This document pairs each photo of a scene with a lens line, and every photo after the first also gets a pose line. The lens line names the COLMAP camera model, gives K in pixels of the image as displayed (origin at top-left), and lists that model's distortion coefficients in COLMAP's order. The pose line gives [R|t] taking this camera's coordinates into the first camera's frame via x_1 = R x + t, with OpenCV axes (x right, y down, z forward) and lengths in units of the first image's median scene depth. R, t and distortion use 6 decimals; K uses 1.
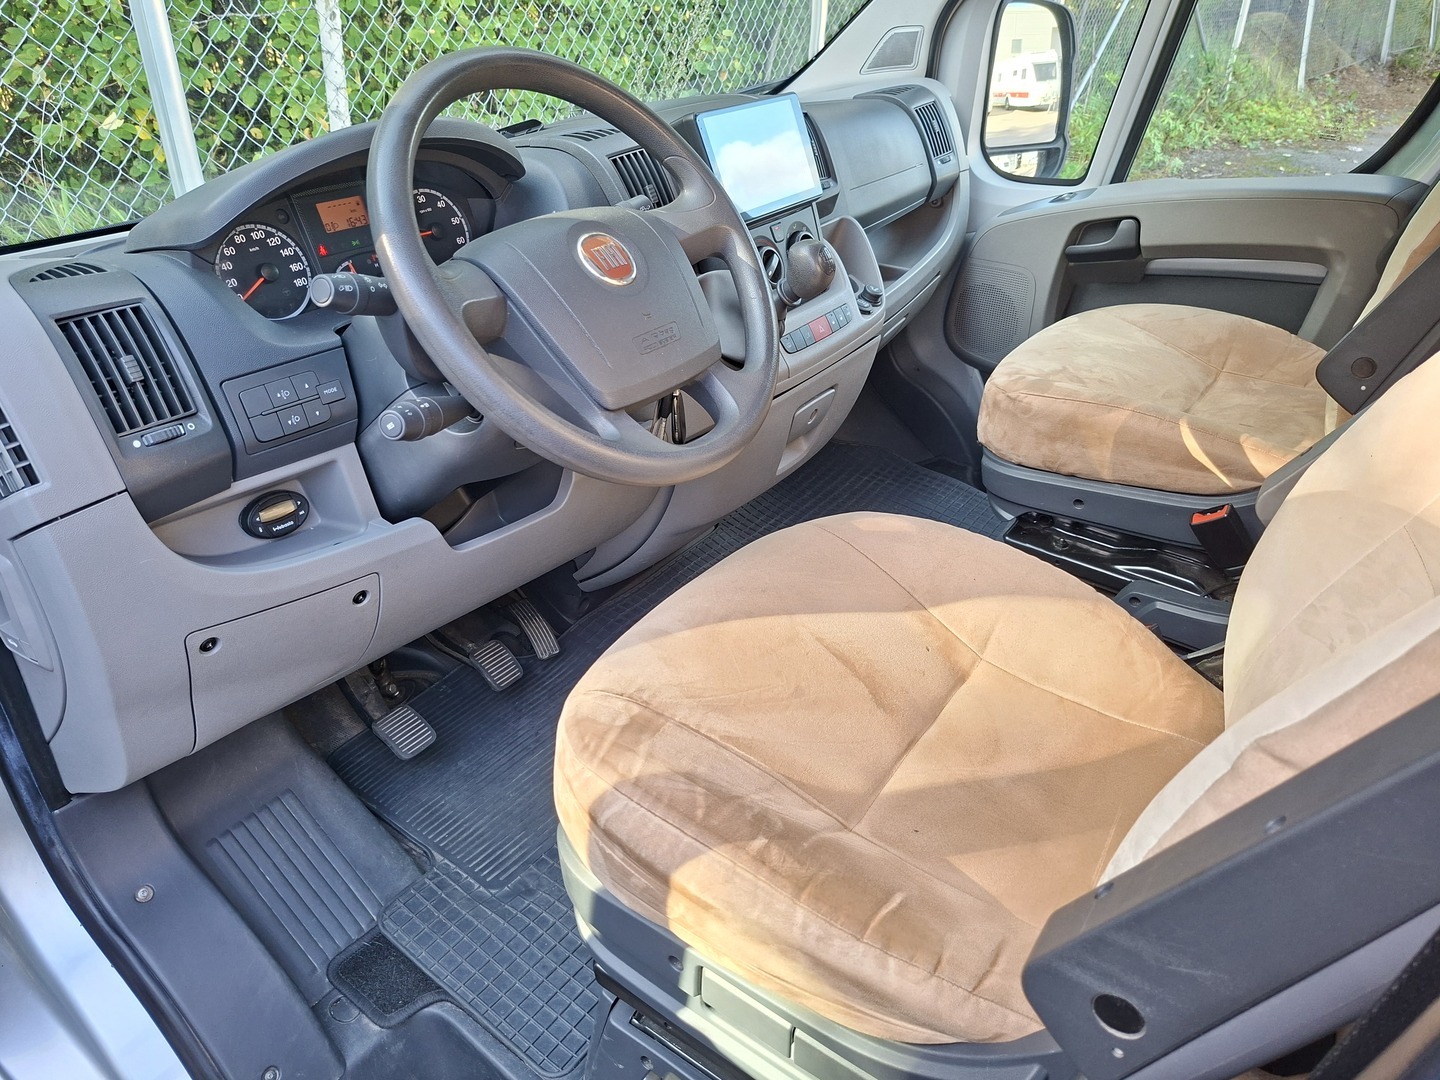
lens RADIAL K [[985.2, 0, 720.0], [0, 985.2, 540.0], [0, 0, 1]] dist [0.001267, -0.006046]
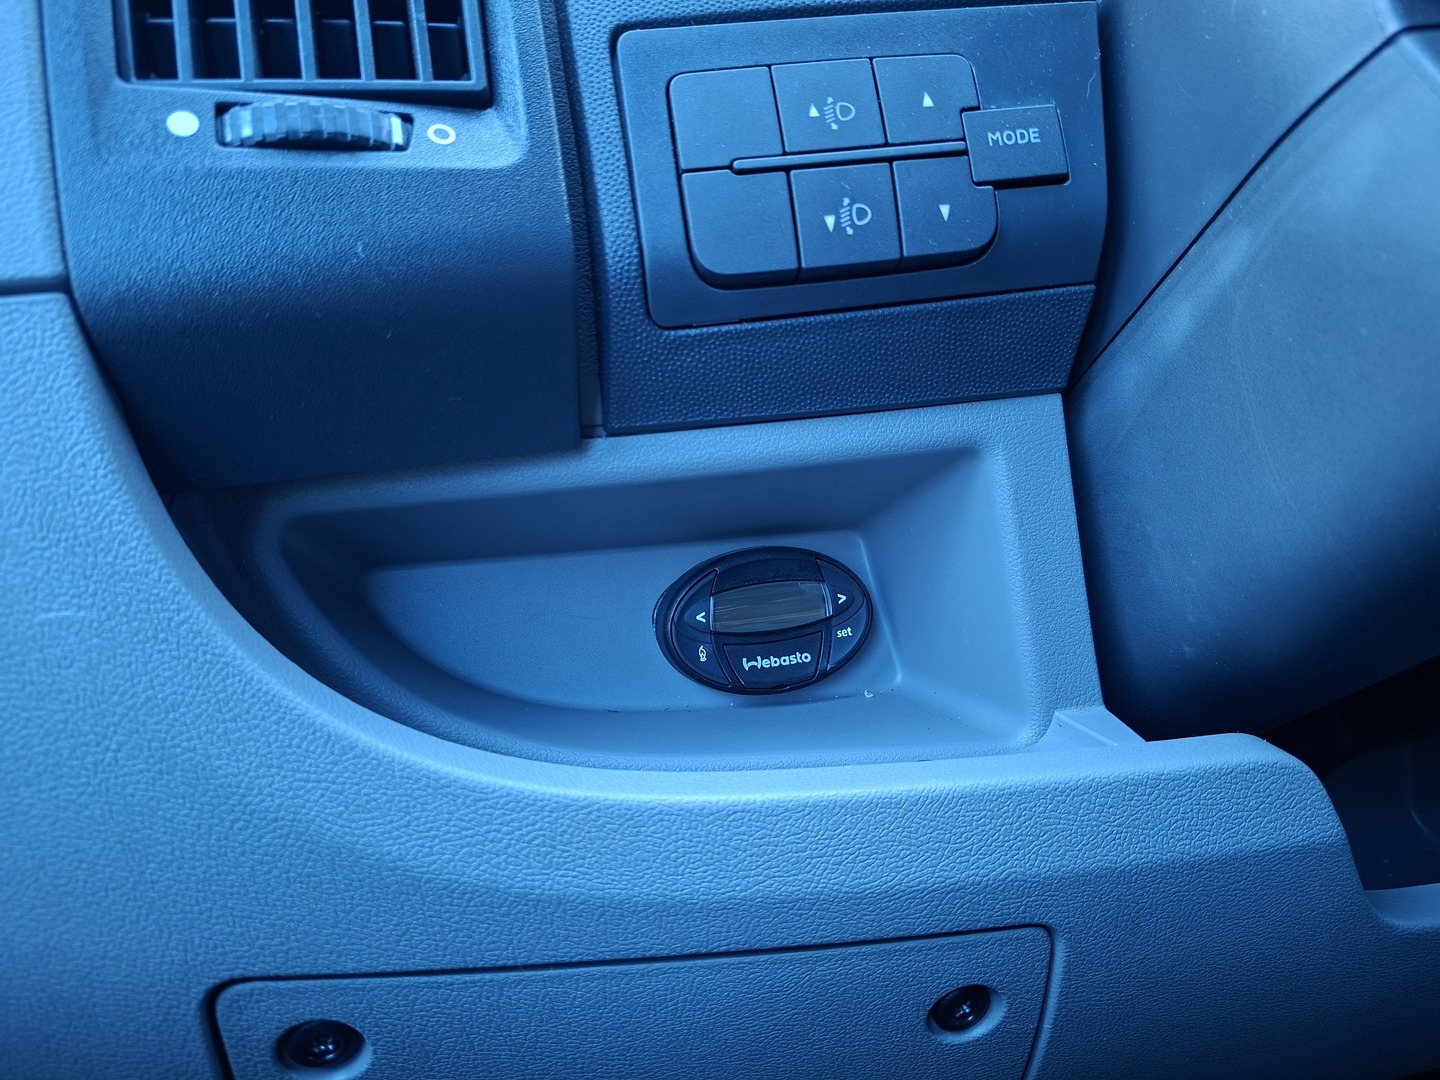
lens RADIAL K [[985.2, 0, 720.0], [0, 985.2, 540.0], [0, 0, 1]] dist [0.001267, -0.006046]
pose [[0.767731, 0.086982, -0.634842, -0.269918], [-0.248057, 0.953839, -0.169292, 0.006044], [0.590811, 0.287447, 0.753868, 0.756701]]
